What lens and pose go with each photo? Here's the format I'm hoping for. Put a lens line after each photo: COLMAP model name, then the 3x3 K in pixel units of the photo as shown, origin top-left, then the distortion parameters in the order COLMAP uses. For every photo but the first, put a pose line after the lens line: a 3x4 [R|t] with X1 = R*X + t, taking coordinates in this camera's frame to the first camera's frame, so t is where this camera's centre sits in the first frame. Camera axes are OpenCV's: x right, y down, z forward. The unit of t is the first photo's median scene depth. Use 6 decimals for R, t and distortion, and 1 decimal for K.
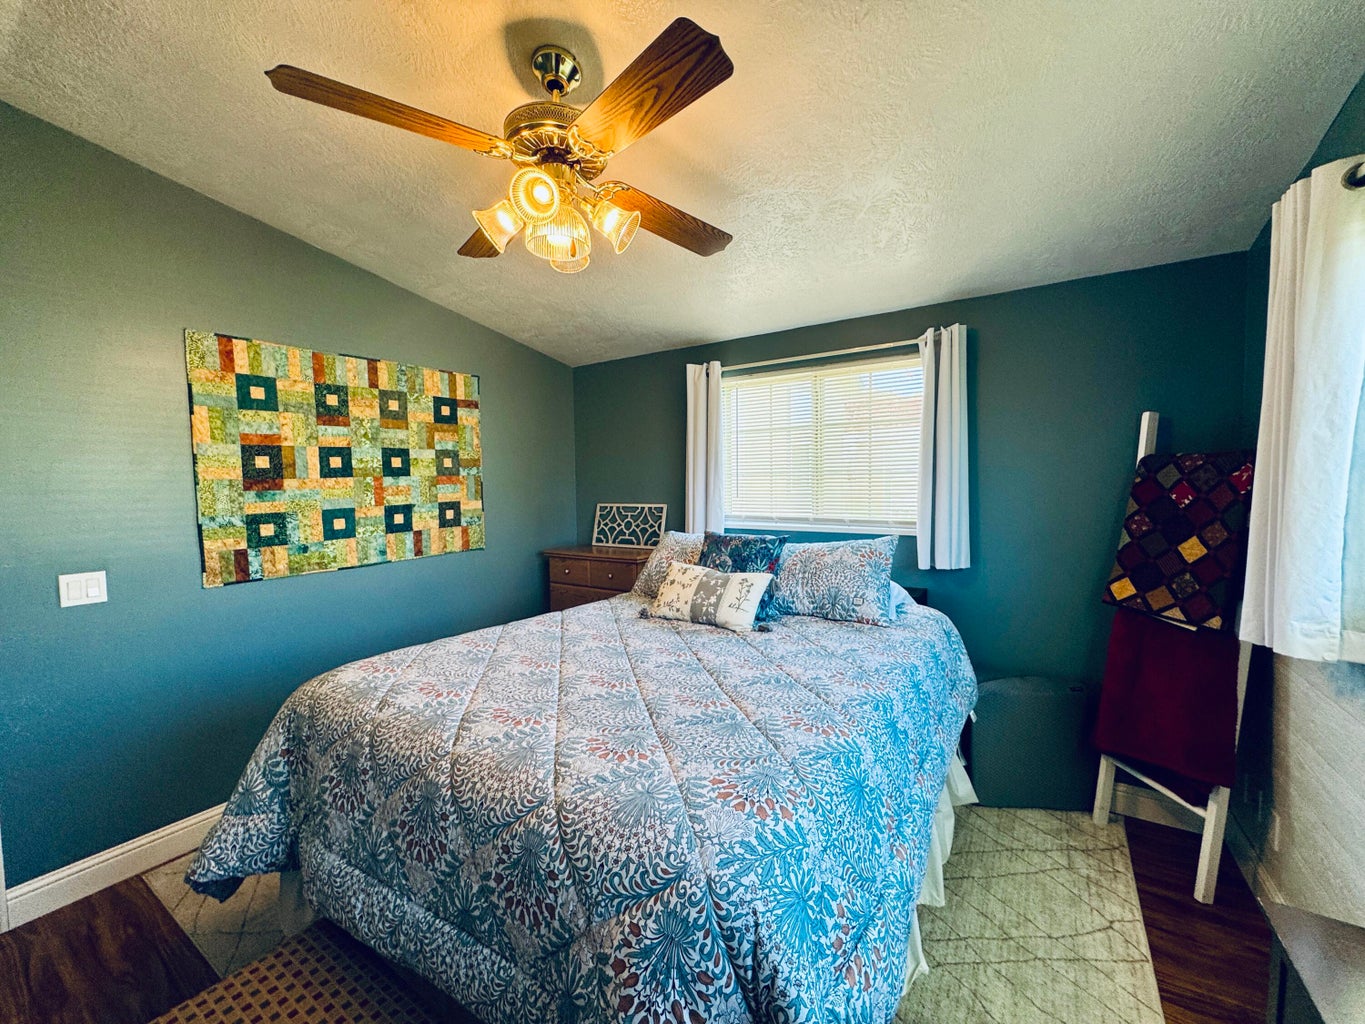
lens RADIAL K [[553.0, 0, 681.9], [0, 553.0, 518.7], [0, 0, 1]] dist [-0.000628, 0.000139]
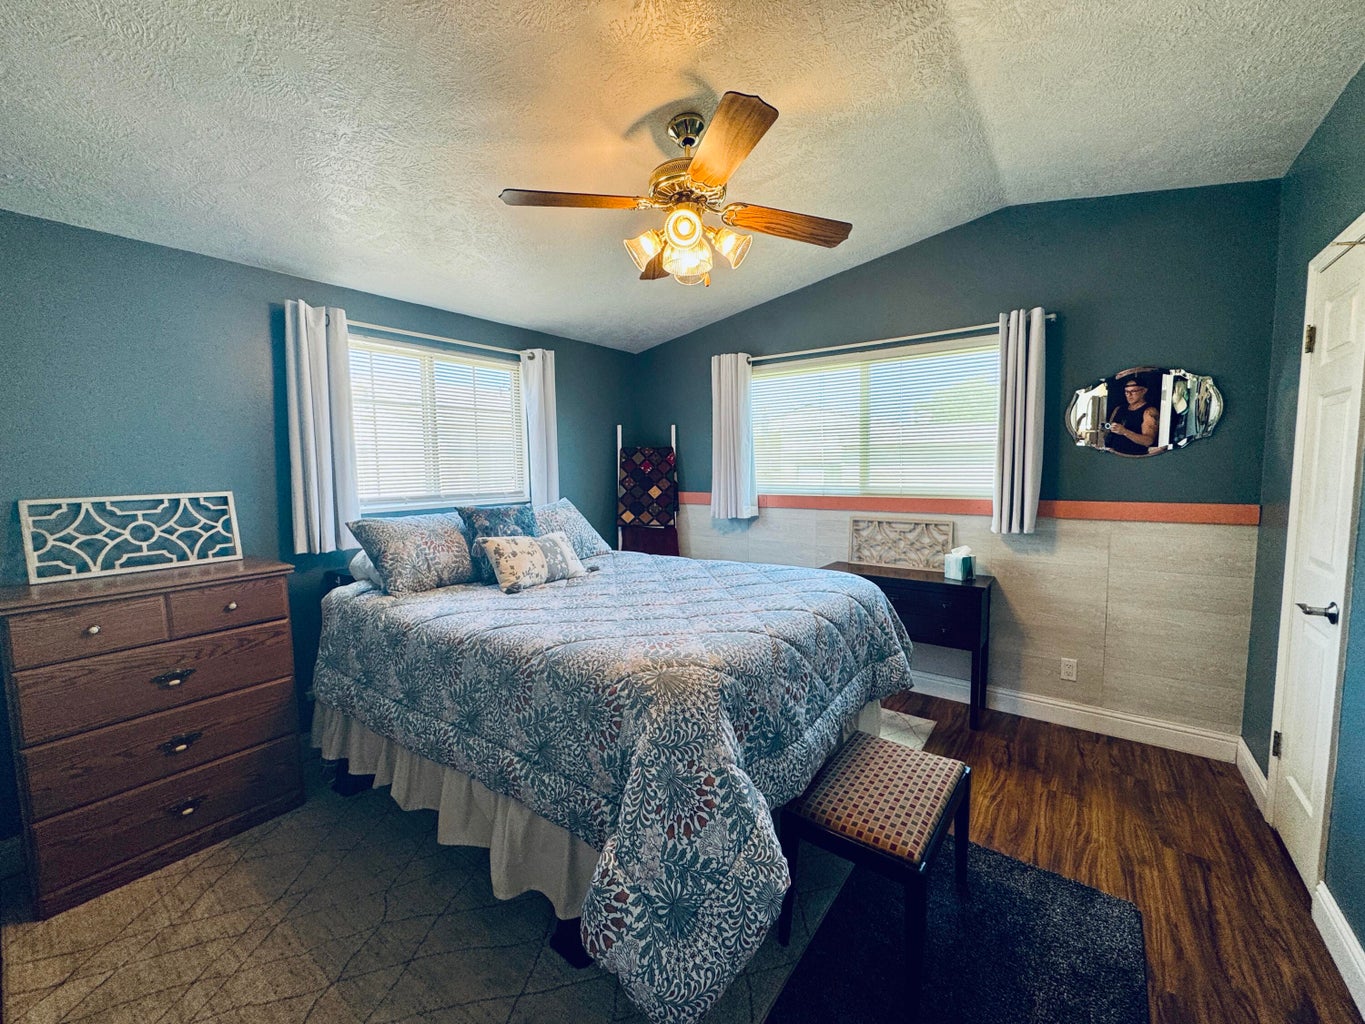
lens RADIAL K [[544.4, 0, 683.2], [0, 544.4, 510.9], [0, 0, 1]] dist [-0.003967, 0.000398]
pose [[0.050135, -0.069077, 0.996351, -0.732062], [0.084151, 0.994350, 0.064704, 0.000564], [-0.995191, 0.080600, 0.055665, 0.478375]]
